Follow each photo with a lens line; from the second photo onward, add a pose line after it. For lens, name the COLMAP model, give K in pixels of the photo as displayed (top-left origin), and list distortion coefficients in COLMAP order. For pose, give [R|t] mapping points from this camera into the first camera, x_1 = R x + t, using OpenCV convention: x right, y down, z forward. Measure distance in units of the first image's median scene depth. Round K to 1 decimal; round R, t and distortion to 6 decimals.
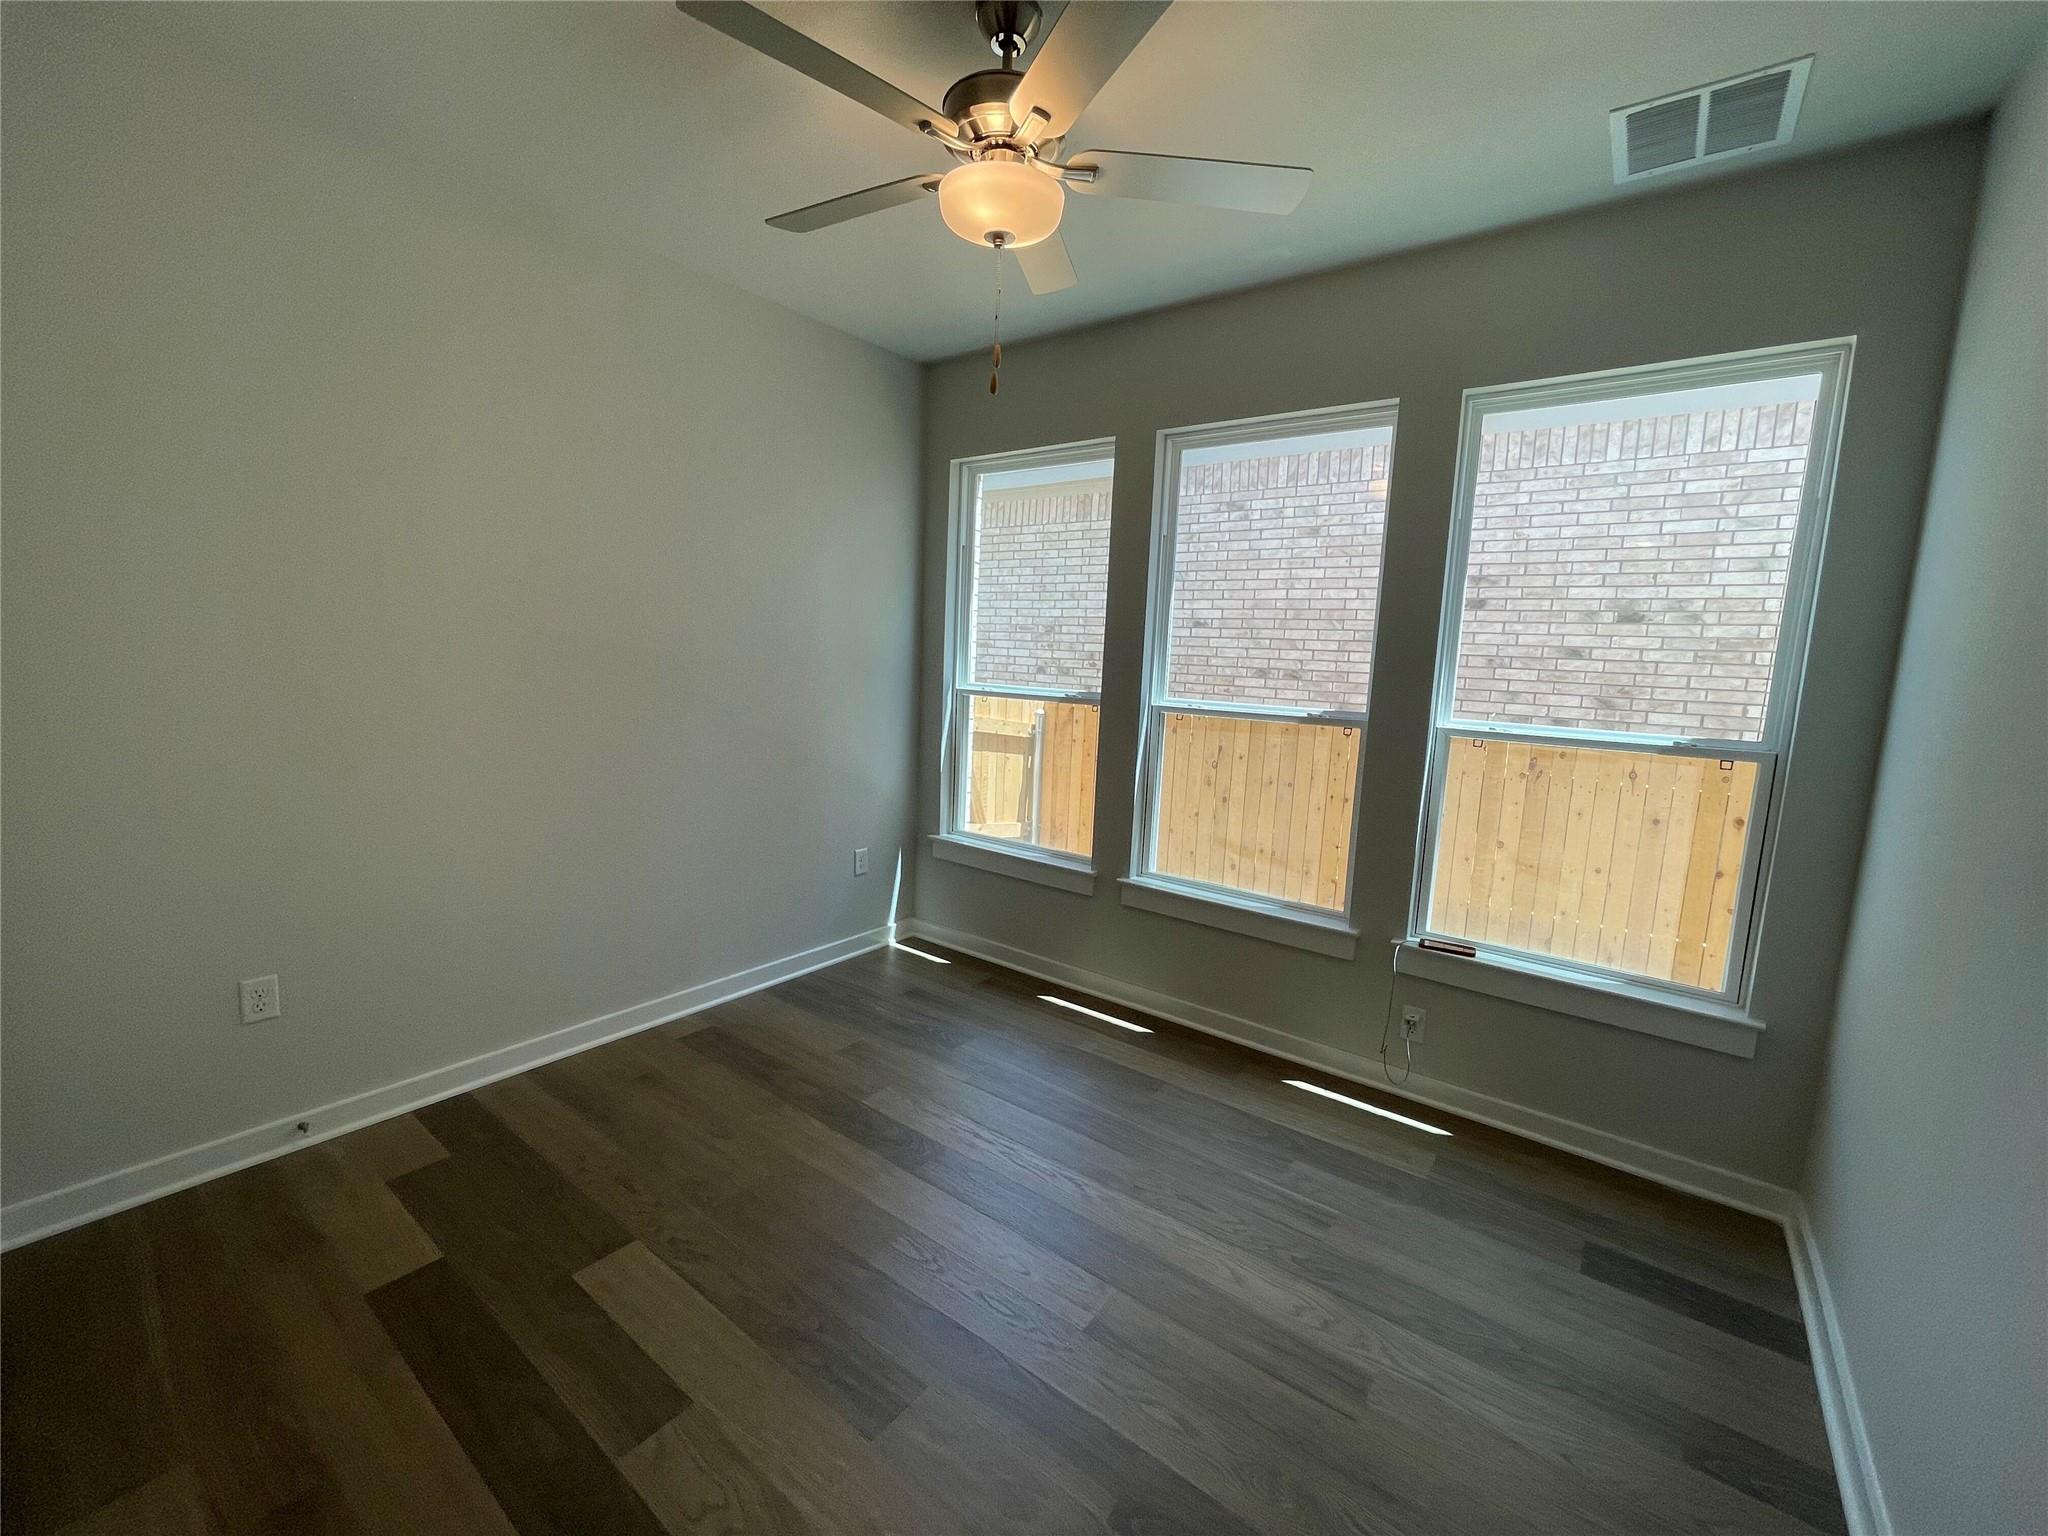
lens RADIAL K [[835.8, 0, 1022.9], [0, 835.8, 765.0], [0, 0, 1]] dist [-0.000301, -0.000409]
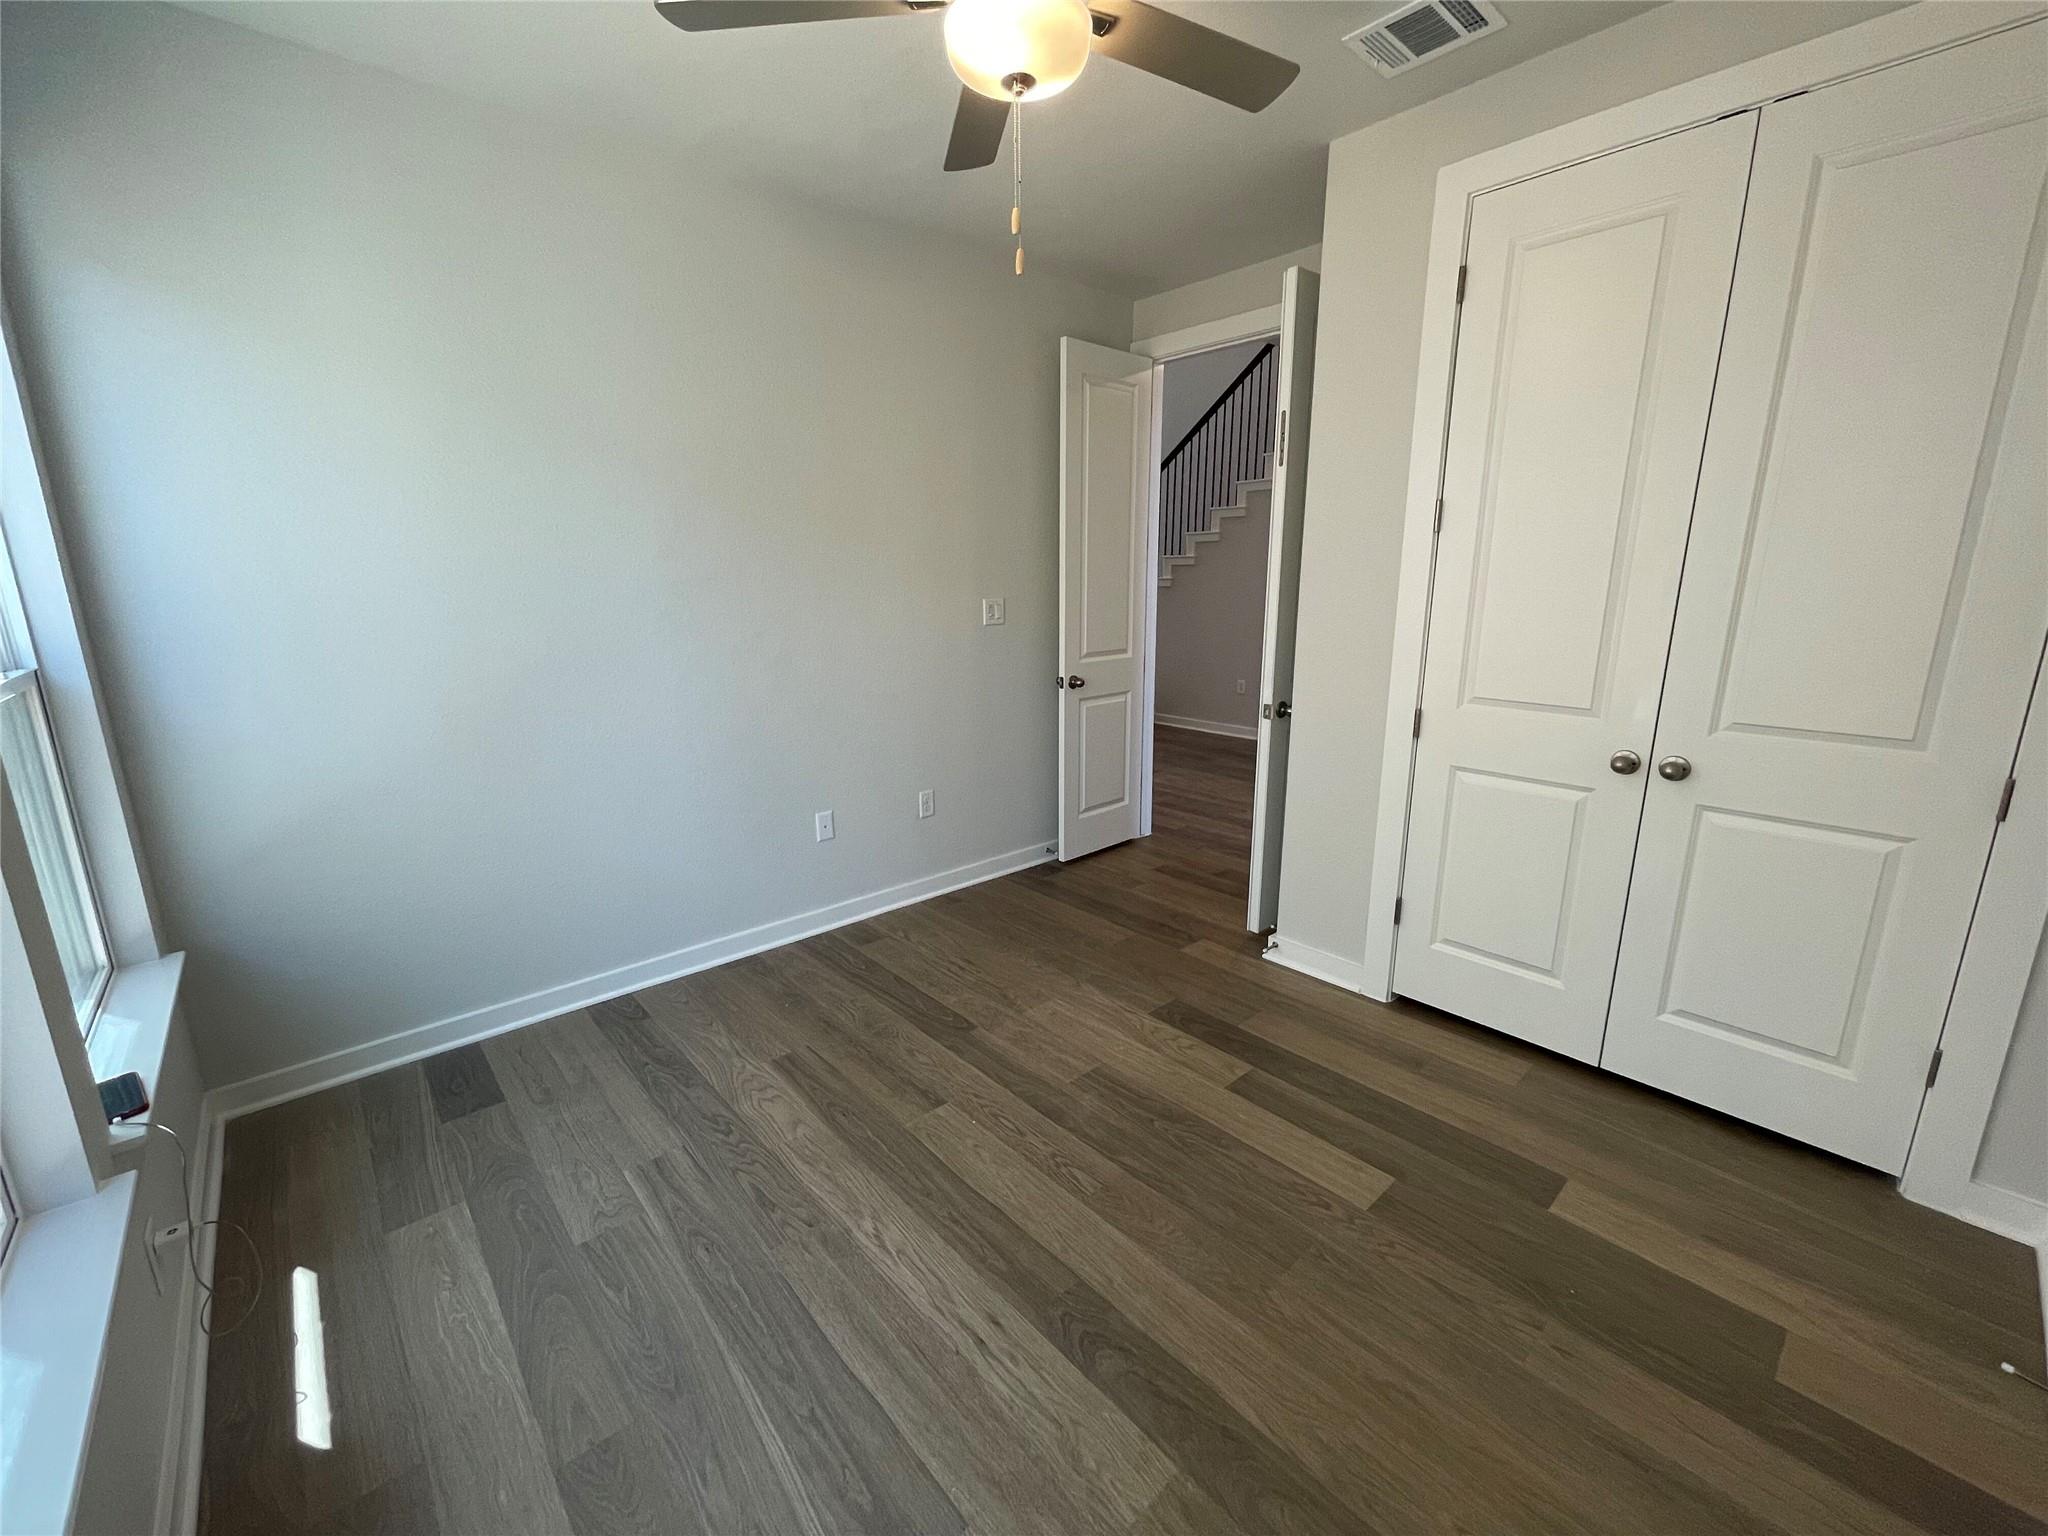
lens RADIAL K [[835.8, 0, 1025.8], [0, 835.8, 758.0], [0, 0, 1]] dist [-0.000301, -0.000409]
pose [[-0.981300, -0.075296, 0.177144, -0.192853], [-0.007800, 0.935112, 0.354266, -0.231425], [-0.192325, 0.346259, -0.918213, 1.627999]]
